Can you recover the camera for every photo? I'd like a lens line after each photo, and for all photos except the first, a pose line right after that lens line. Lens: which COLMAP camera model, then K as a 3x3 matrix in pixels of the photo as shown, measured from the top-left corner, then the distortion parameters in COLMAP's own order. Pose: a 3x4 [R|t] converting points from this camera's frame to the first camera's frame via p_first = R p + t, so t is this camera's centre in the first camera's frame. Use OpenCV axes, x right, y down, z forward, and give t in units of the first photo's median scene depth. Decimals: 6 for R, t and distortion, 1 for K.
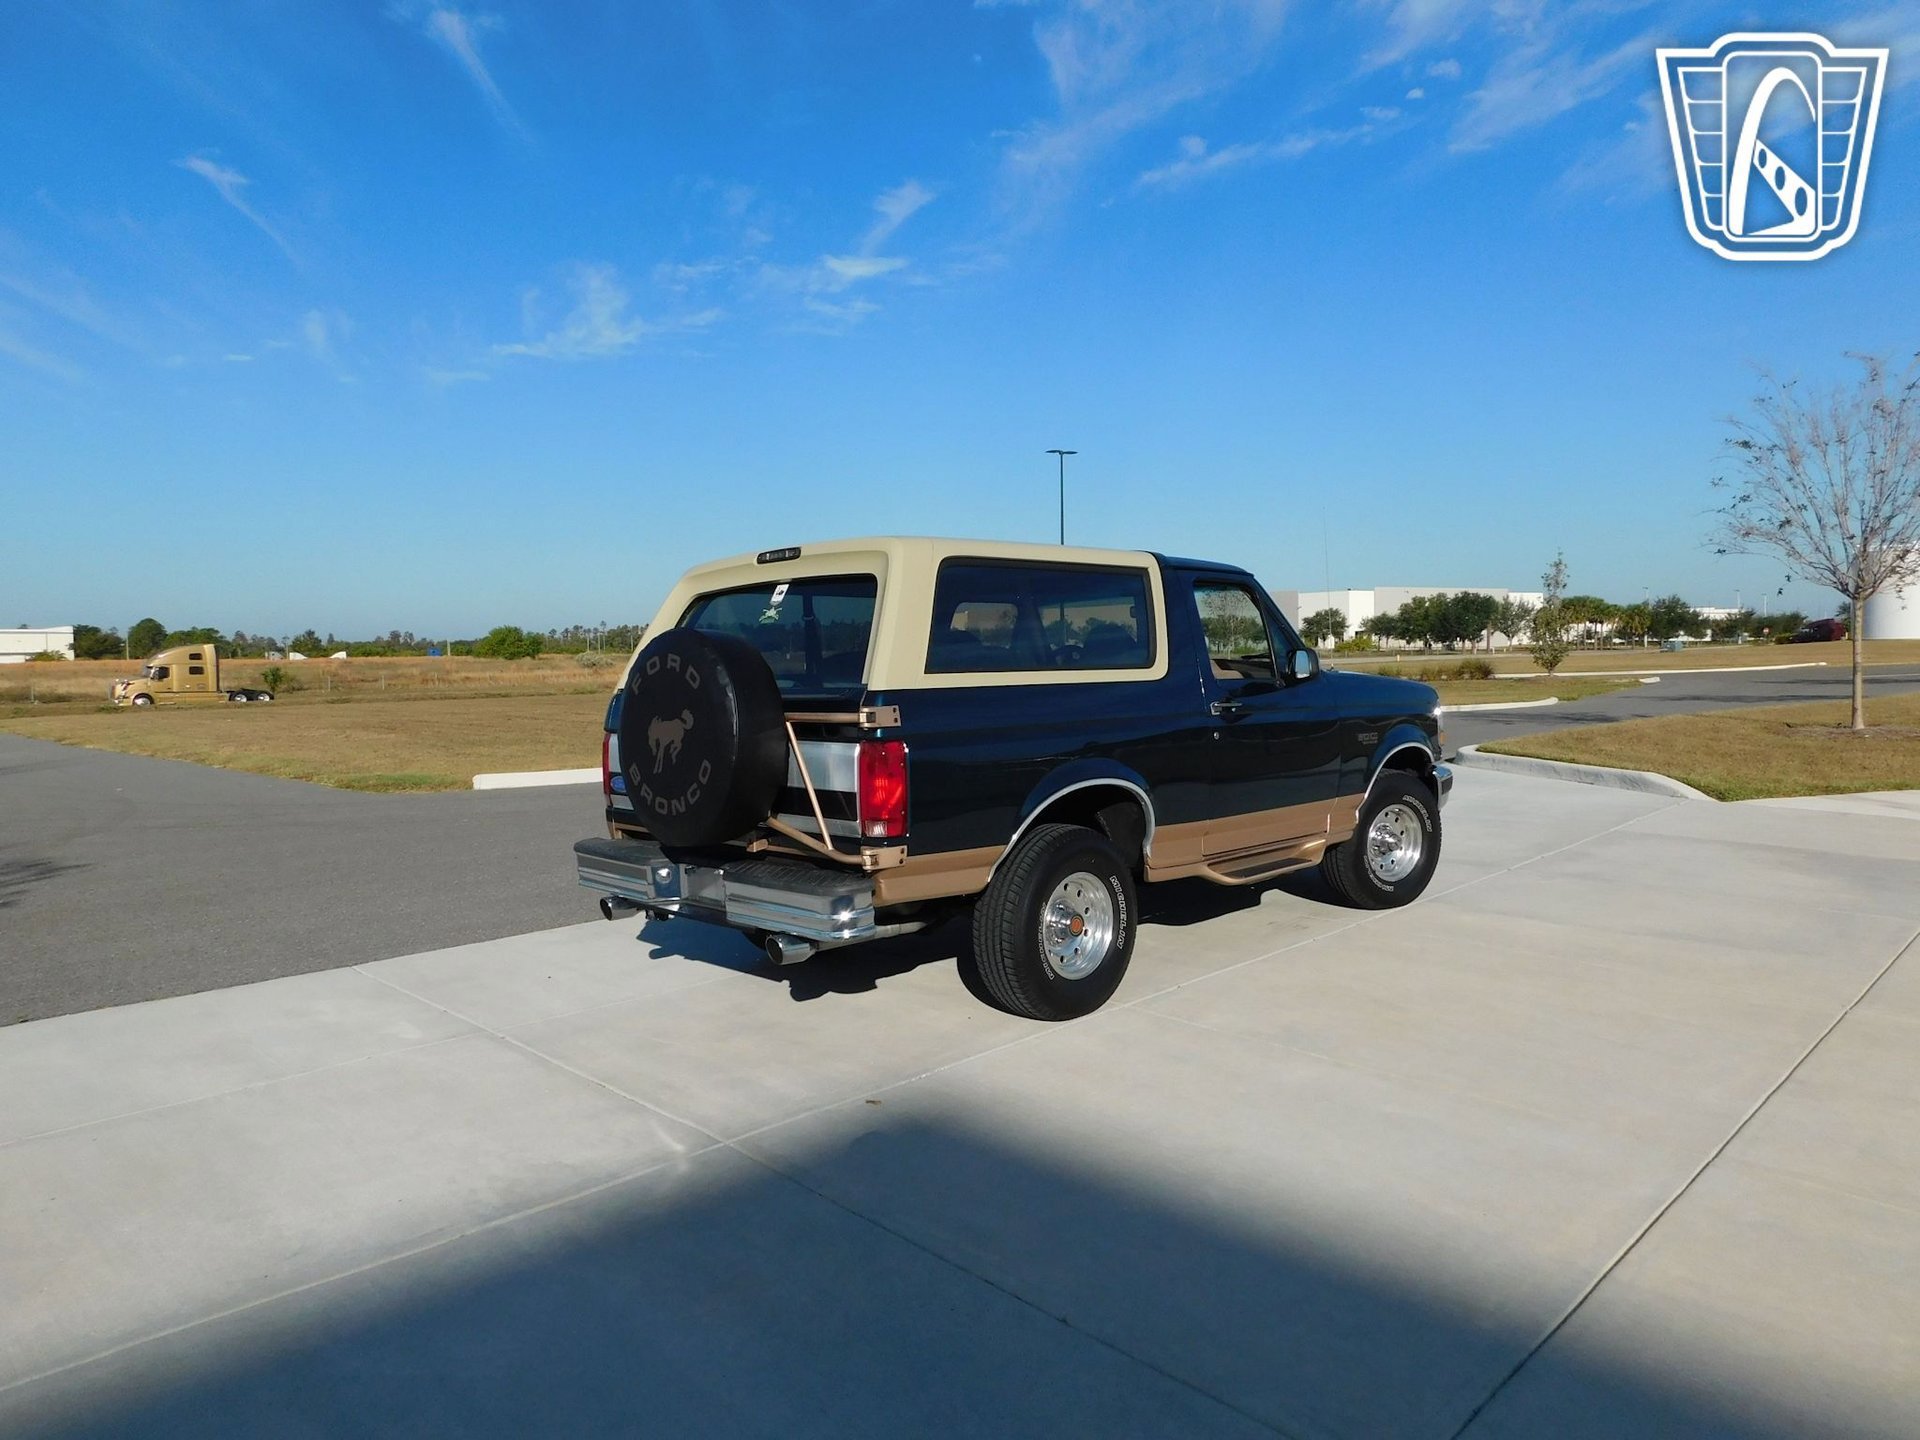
lens RADIAL K [[1263.5, 0, 970.3], [0, 1263.5, 715.7], [0, 0, 1]] dist [-0.061127, 0.047831]
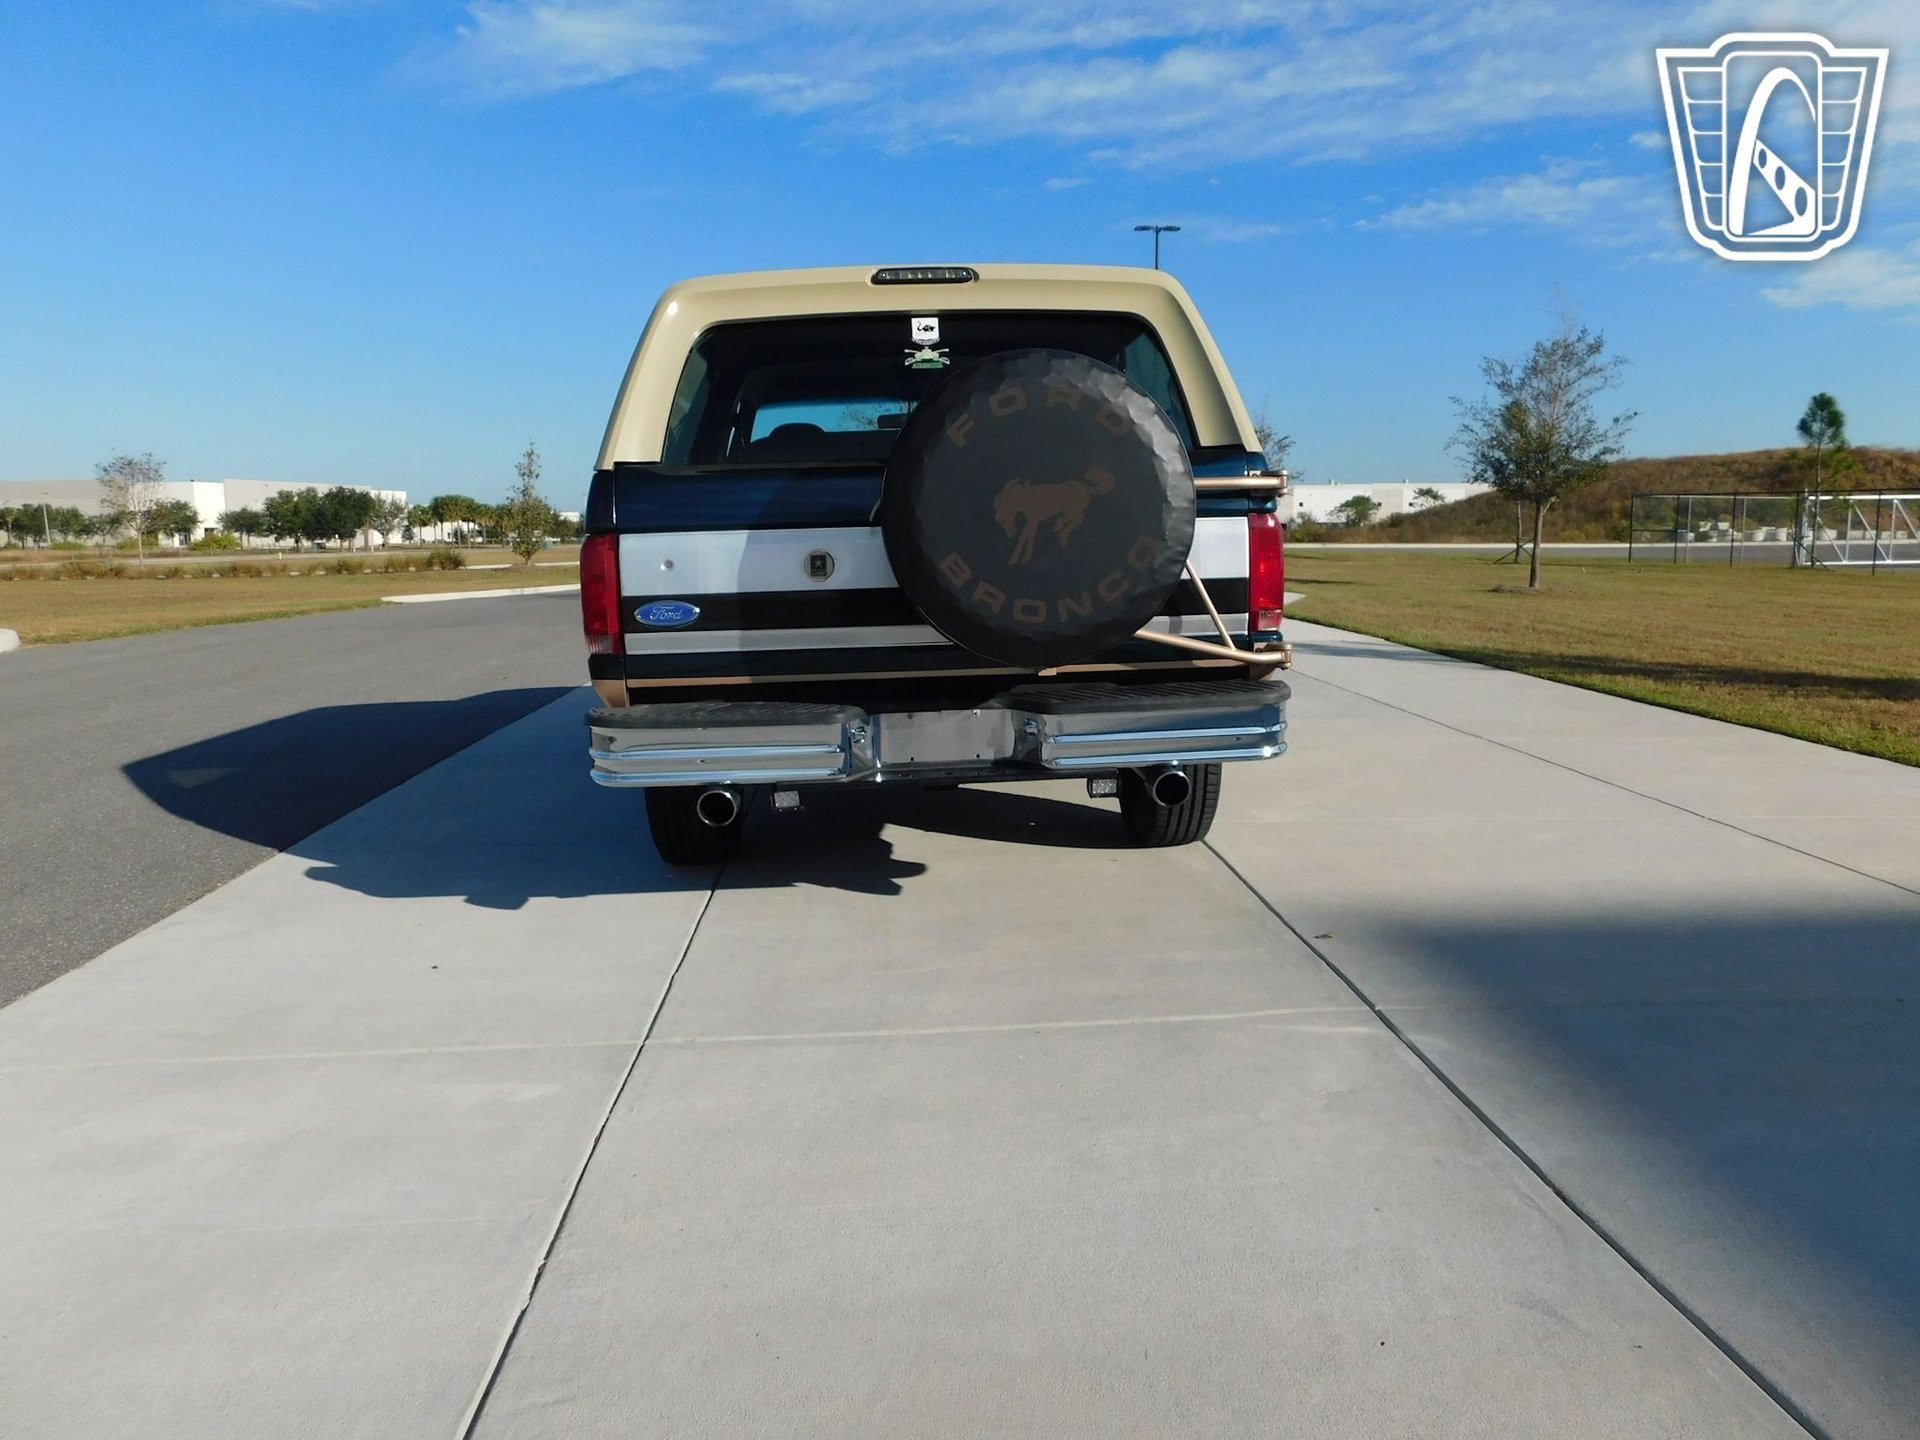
lens RADIAL K [[1263.5, 0, 953.8], [0, 1263.5, 713.6], [0, 0, 1]] dist [-0.061127, 0.047831]
pose [[0.658822, -0.093341, 0.746486, -0.215615], [0.035872, 0.995042, 0.092762, 0.016980], [-0.751443, -0.034336, 0.658904, 0.158380]]
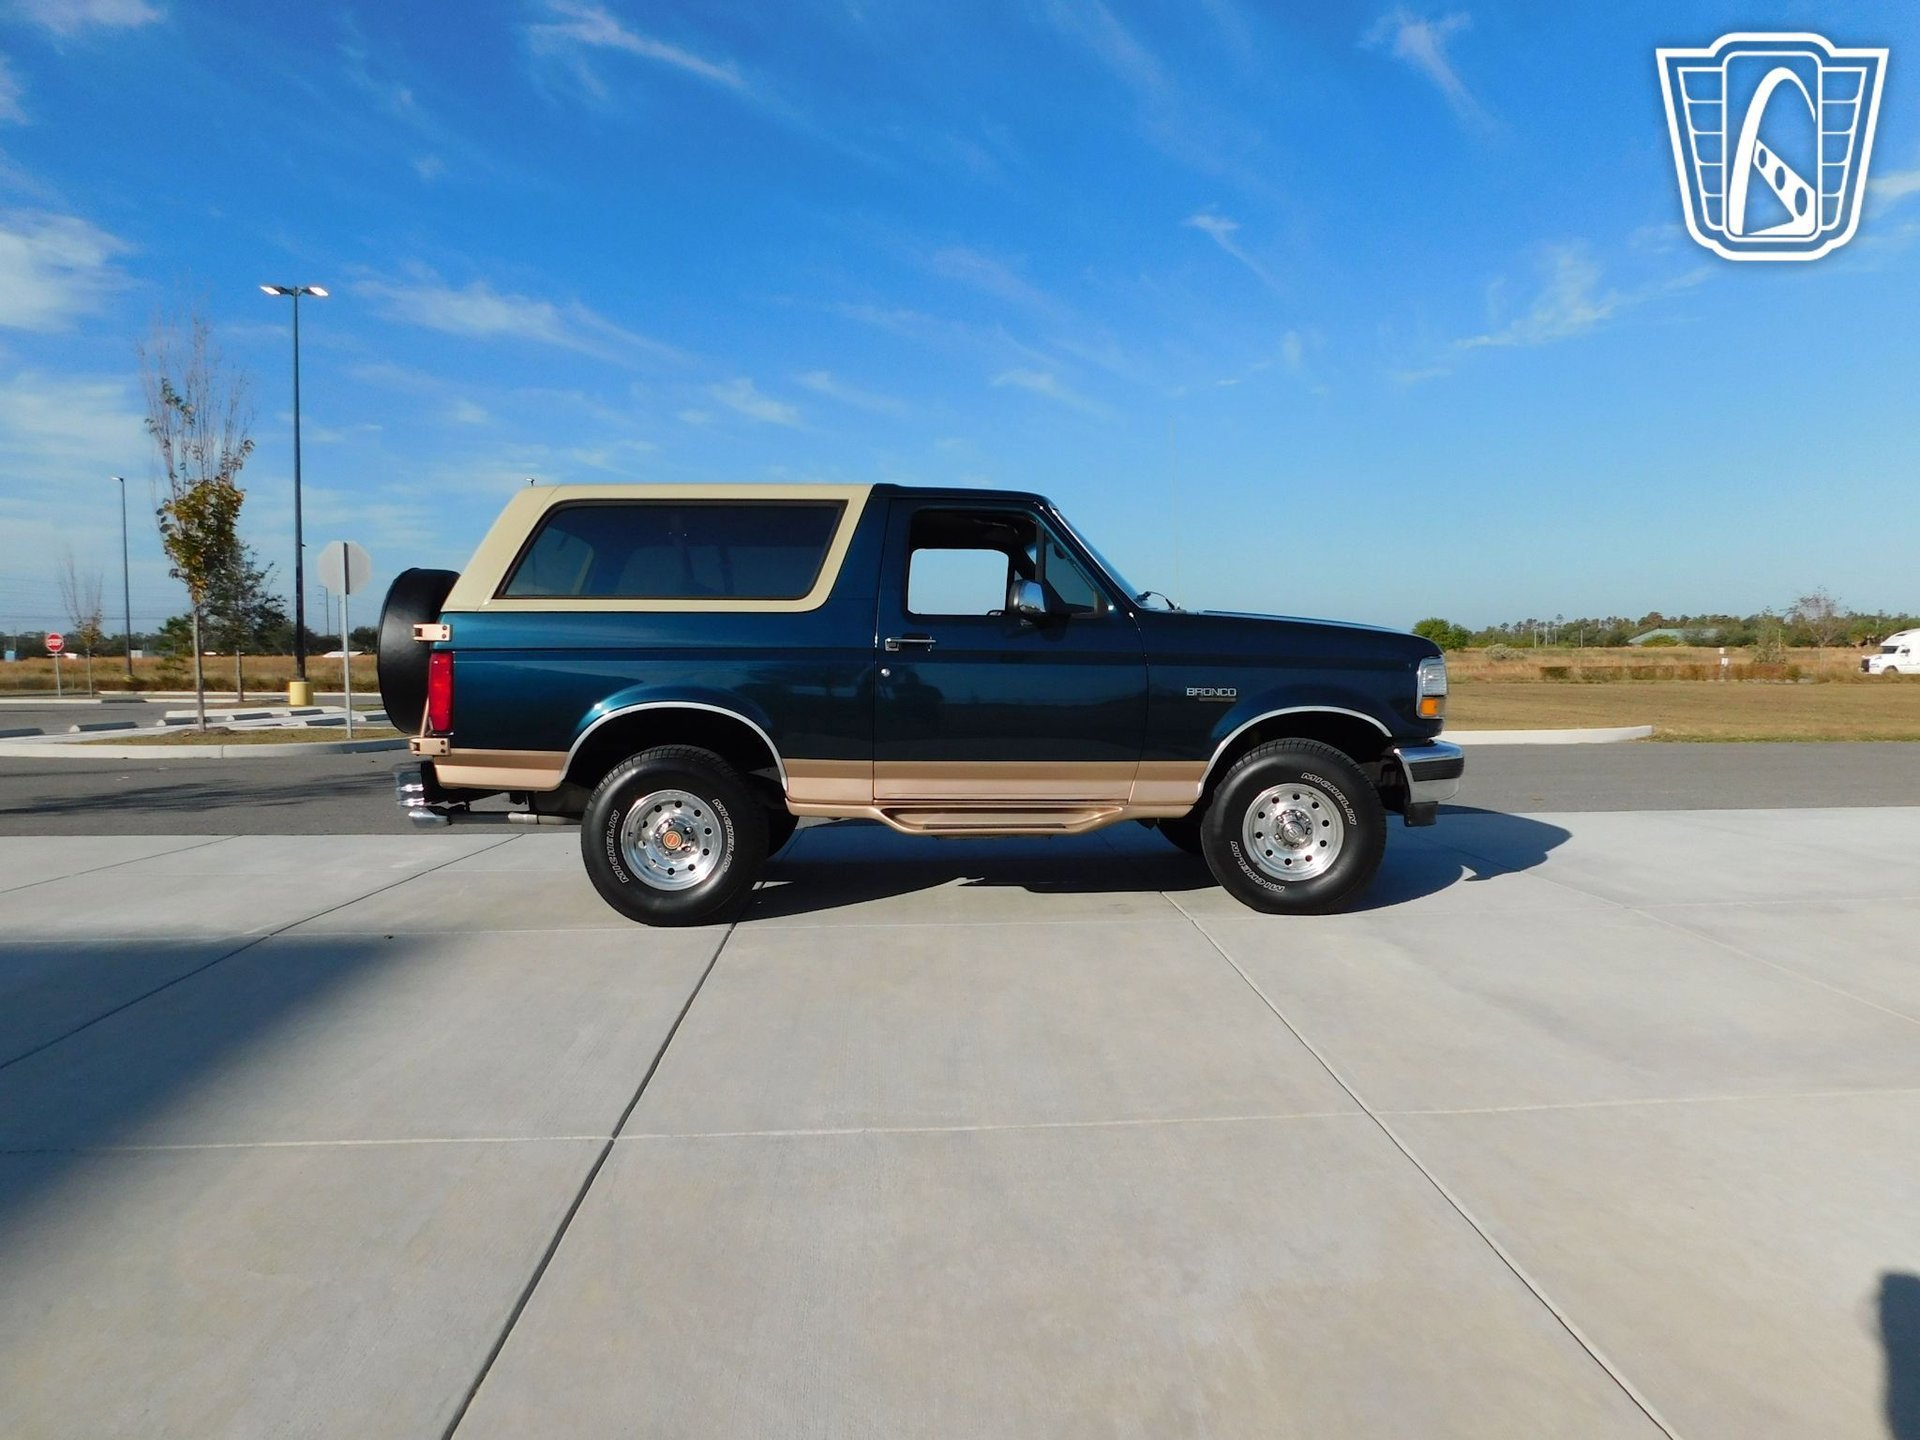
lens RADIAL K [[1263.5, 0, 983.7], [0, 1263.5, 688.4], [0, 0, 1]] dist [-0.061127, 0.047831]
pose [[0.755773, 0.029454, -0.654171, 0.291031], [-0.040480, 0.999179, -0.001780, 0.009192], [0.653582, 0.027826, 0.756344, 0.111168]]
